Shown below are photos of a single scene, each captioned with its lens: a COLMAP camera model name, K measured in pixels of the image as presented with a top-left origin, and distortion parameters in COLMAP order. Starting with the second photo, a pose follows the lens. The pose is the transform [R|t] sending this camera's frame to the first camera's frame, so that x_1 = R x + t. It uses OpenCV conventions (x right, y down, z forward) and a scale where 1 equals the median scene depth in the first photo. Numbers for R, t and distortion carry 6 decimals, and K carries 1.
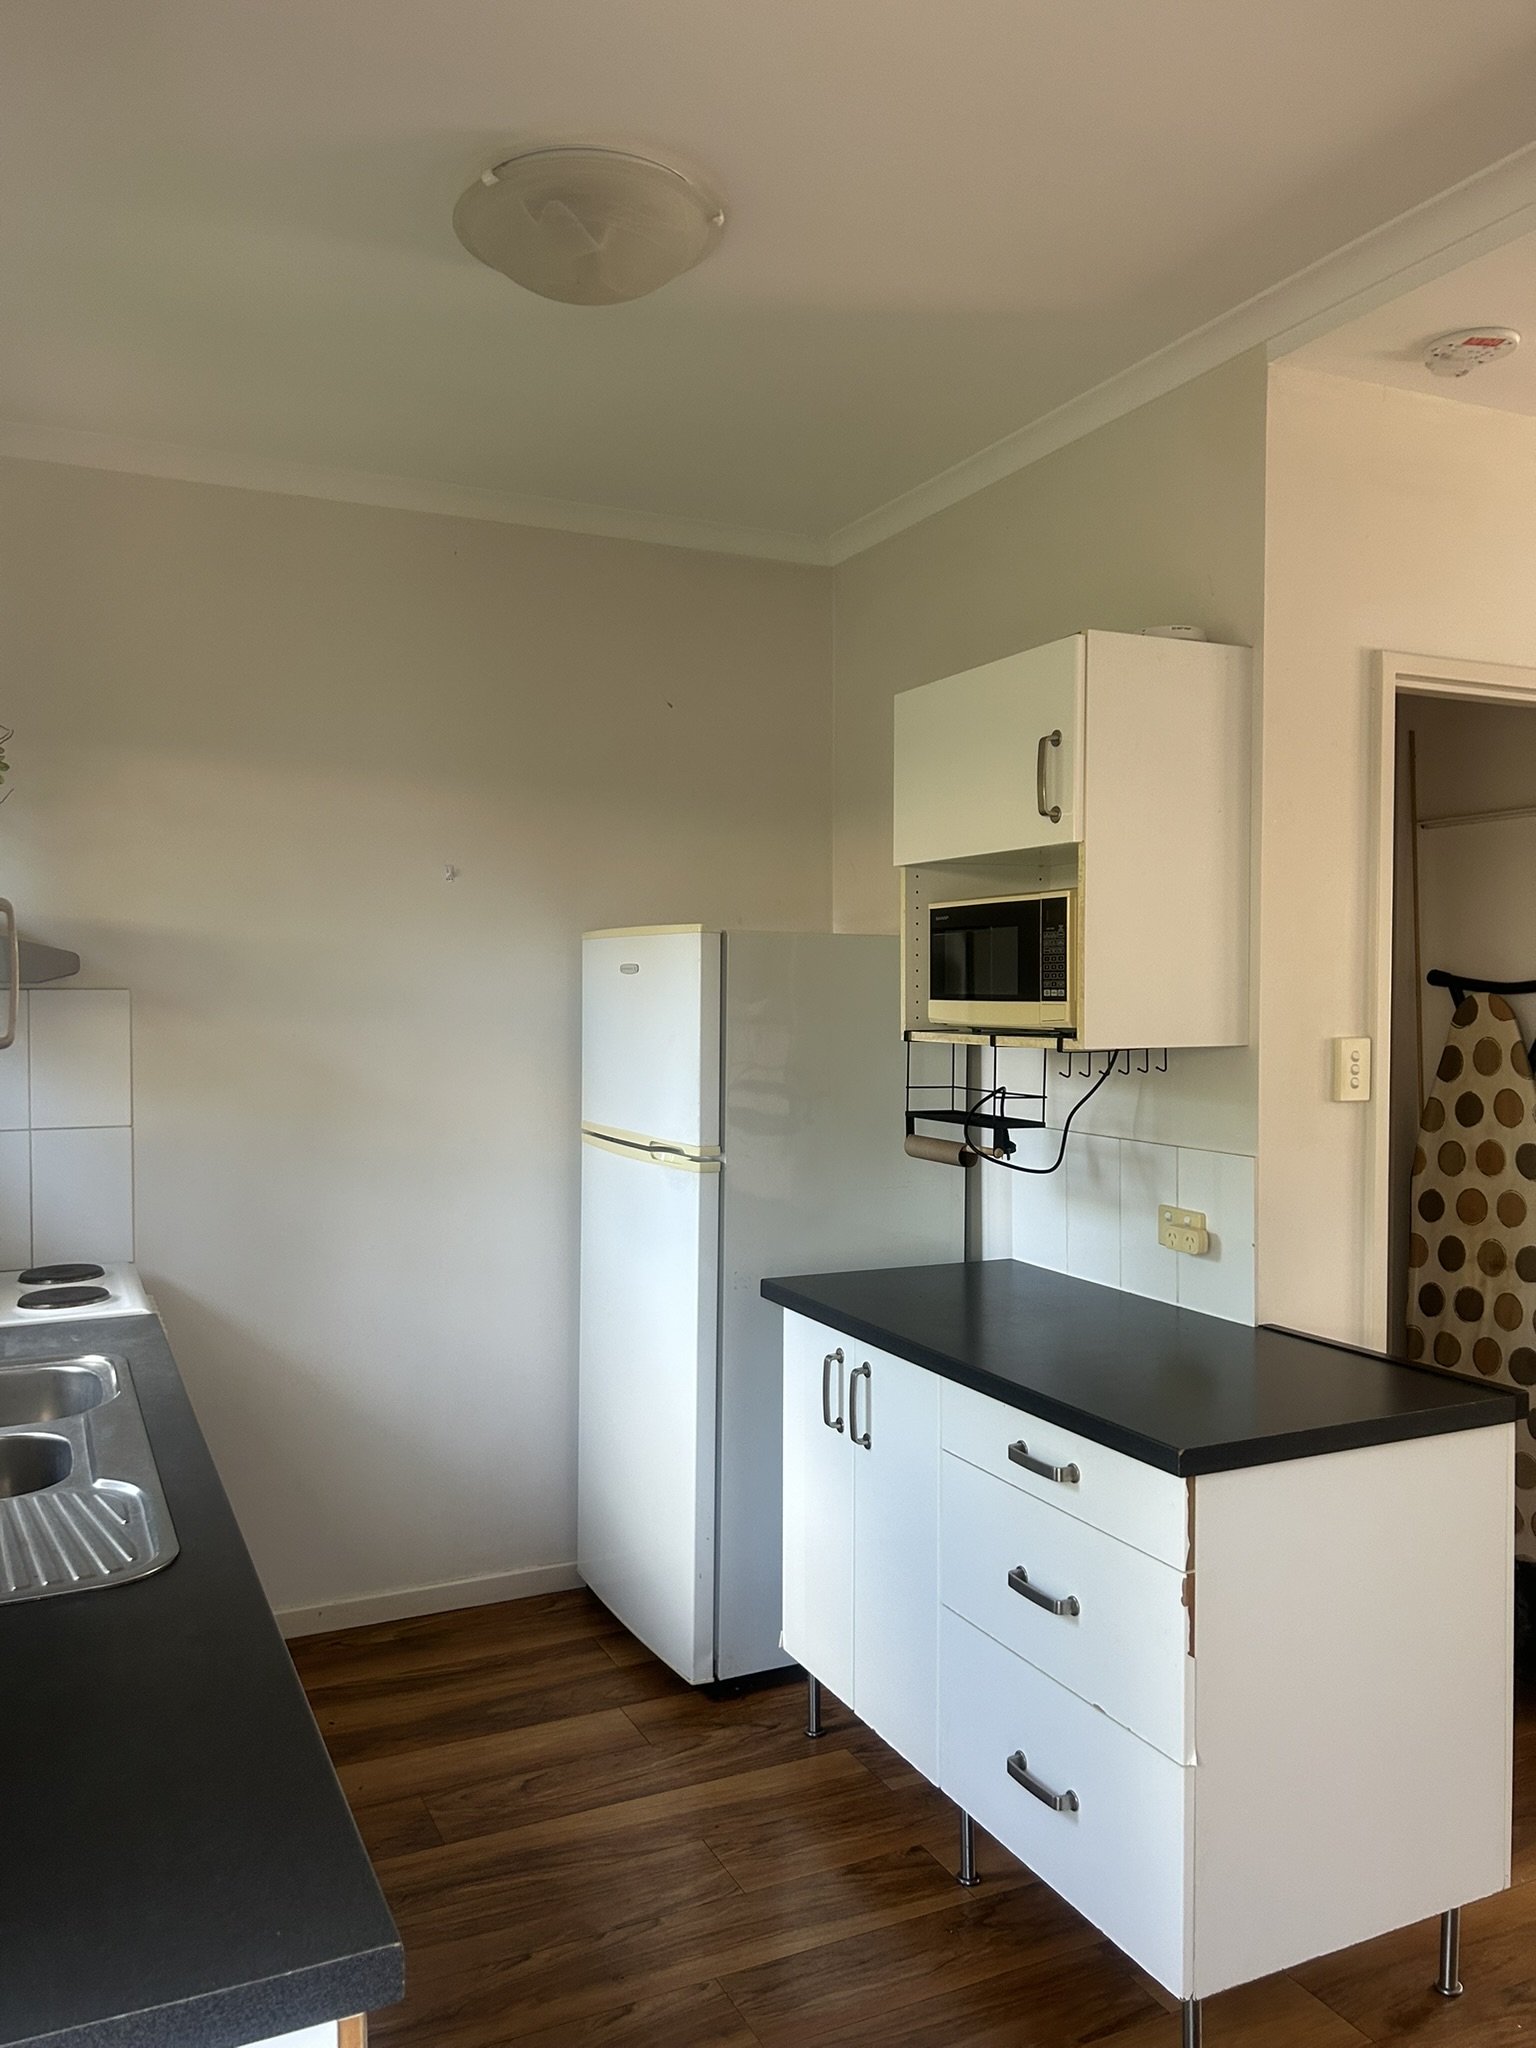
lens RADIAL K [[1543.8, 0, 781.6], [0, 1543.8, 1028.3], [0, 0, 1]] dist [0.098087, -0.115319]
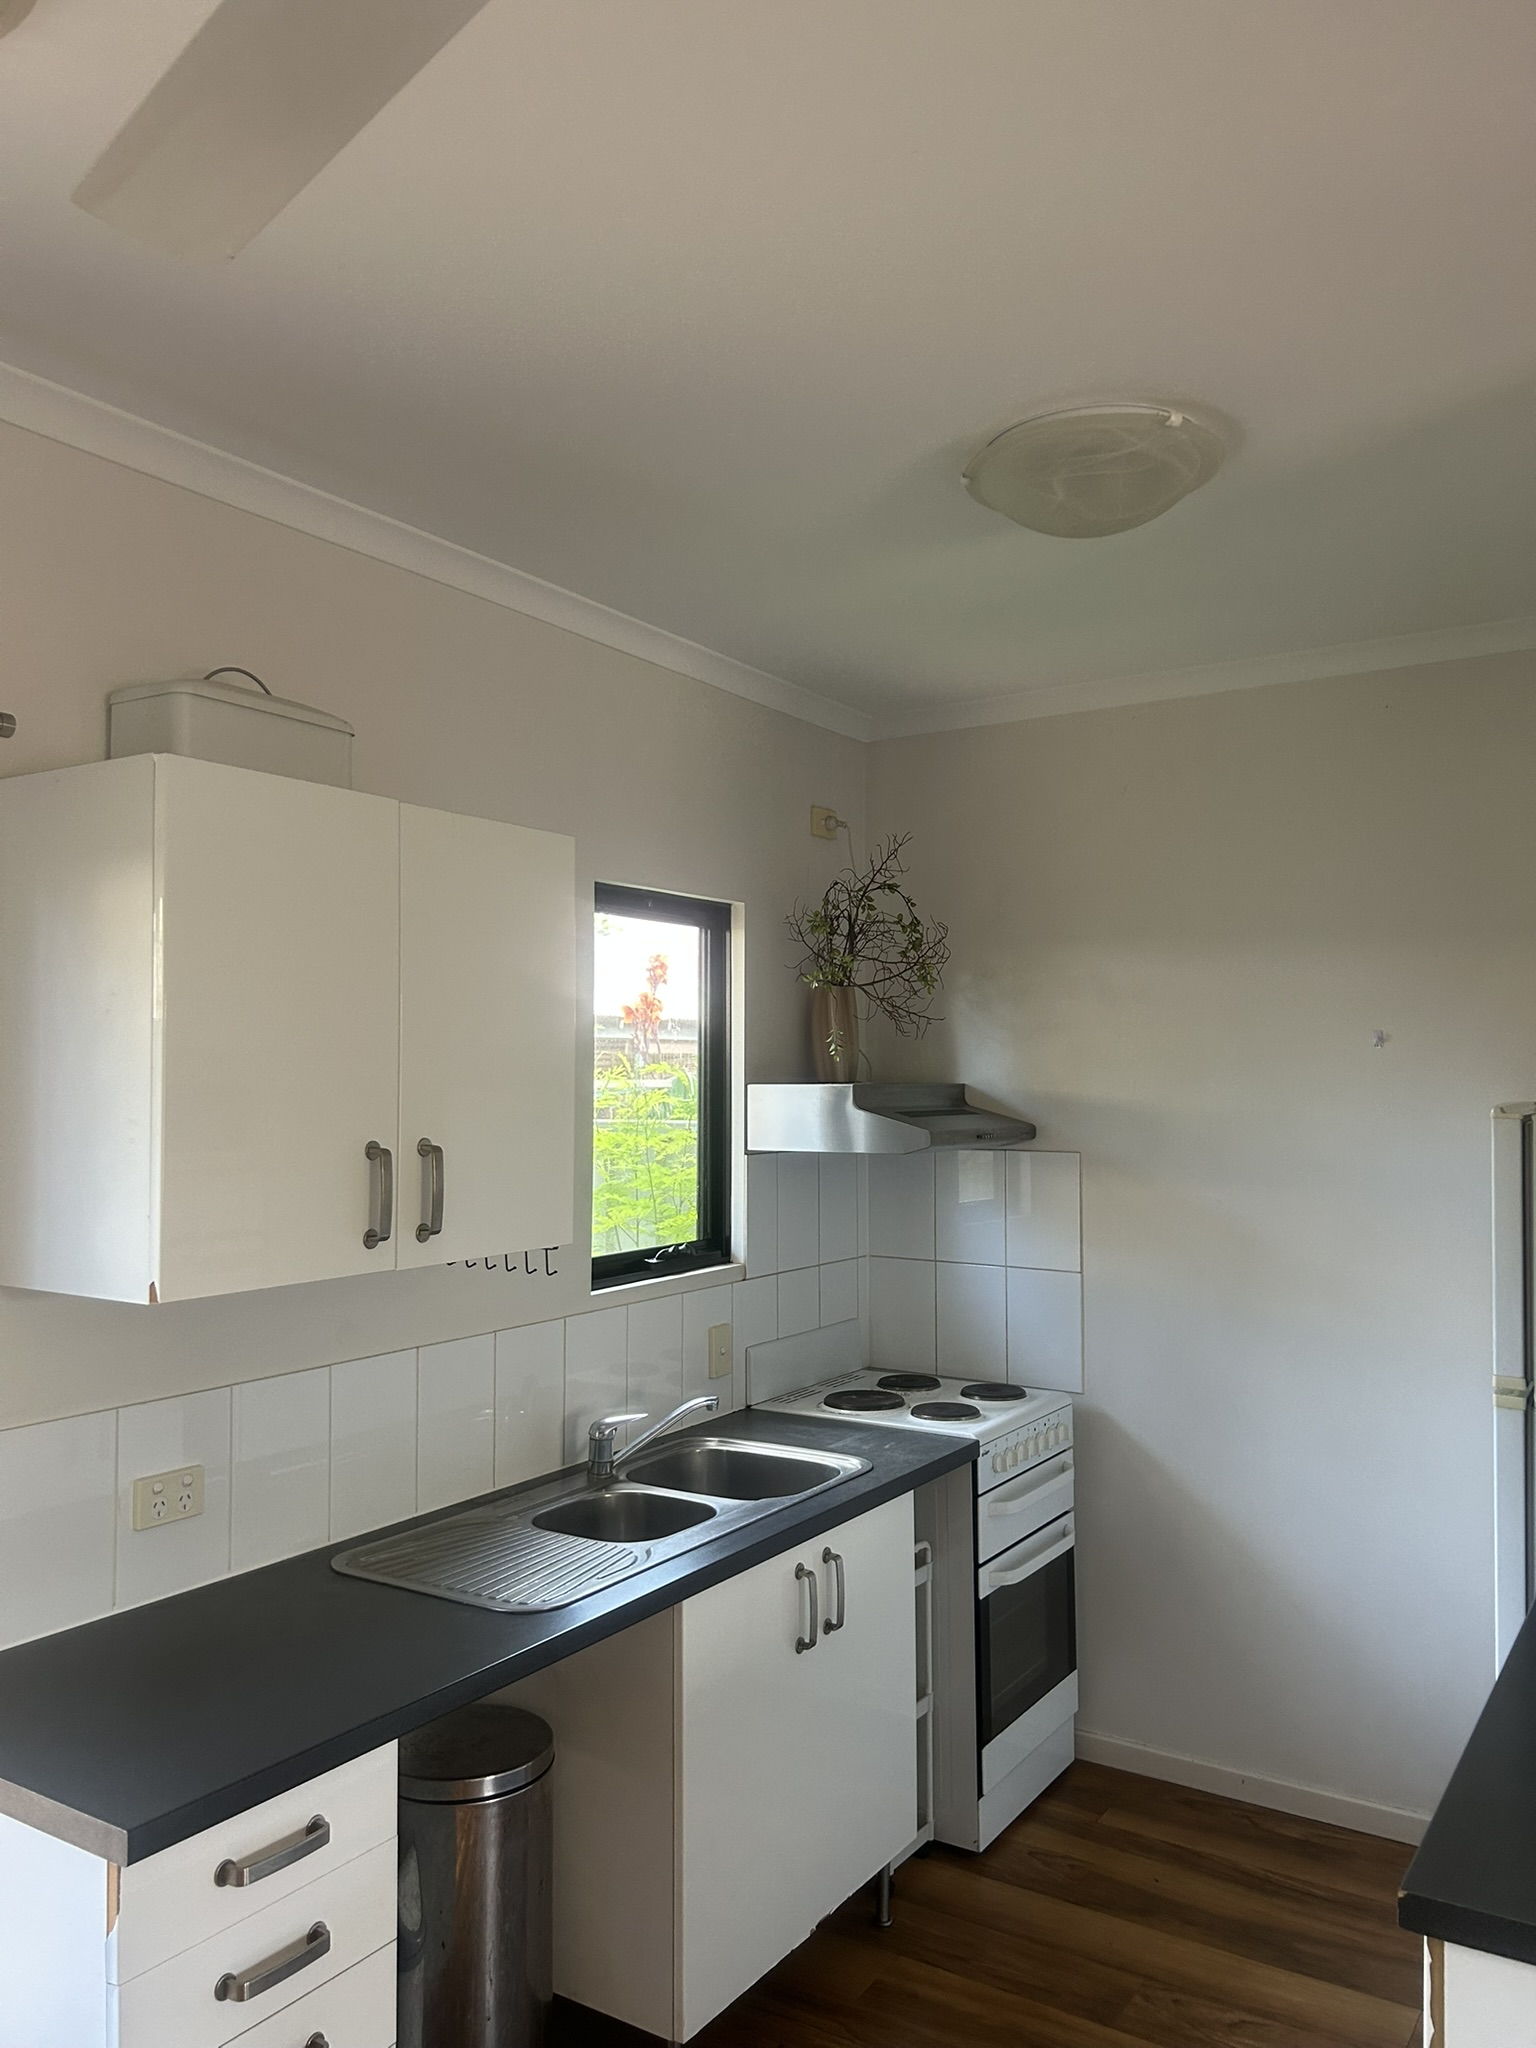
lens RADIAL K [[1543.8, 0, 781.6], [0, 1543.8, 1028.3], [0, 0, 1]] dist [0.098087, -0.115319]
pose [[0.526873, -0.026415, -0.849533, 0.453957], [-0.027766, 0.998449, -0.048266, -0.056169], [0.849490, 0.049018, 0.525323, 0.210265]]
